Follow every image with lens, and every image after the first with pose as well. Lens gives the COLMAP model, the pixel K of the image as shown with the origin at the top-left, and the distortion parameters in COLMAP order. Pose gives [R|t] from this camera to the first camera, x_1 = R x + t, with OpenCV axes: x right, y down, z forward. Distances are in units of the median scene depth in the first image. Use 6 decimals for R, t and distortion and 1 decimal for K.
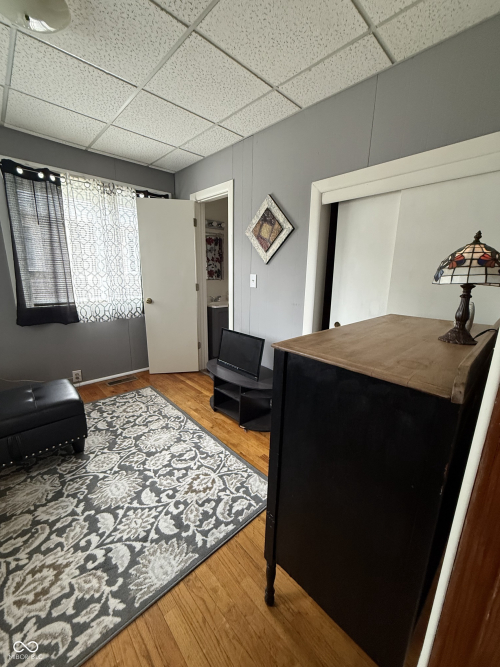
lens RADIAL K [[267.8, 0, 250.0], [0, 267.8, 330.8], [0, 0, 1]] dist [0.001312, -0.000507]
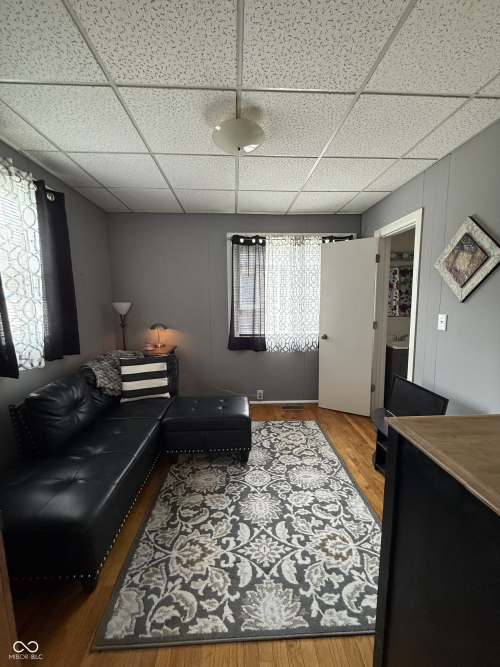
lens RADIAL K [[267.8, 0, 250.1], [0, 267.8, 329.4], [0, 0, 1]] dist [0.001312, -0.000507]
pose [[0.755385, 0.049243, -0.653429, 0.121102], [-0.122519, 0.990201, -0.067013, -0.047376], [0.643726, 0.130678, 0.754016, 0.027977]]
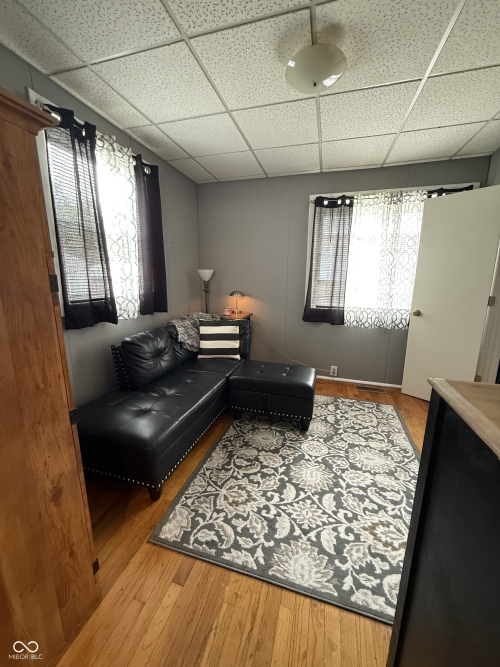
lens RADIAL K [[267.8, 0, 250.8], [0, 267.8, 330.8], [0, 0, 1]] dist [0.001312, -0.000507]
pose [[0.494252, 0.155226, -0.855348, 0.167953], [-0.191664, 0.979175, 0.066947, -0.009855], [0.847927, 0.130850, 0.513710, 0.114619]]
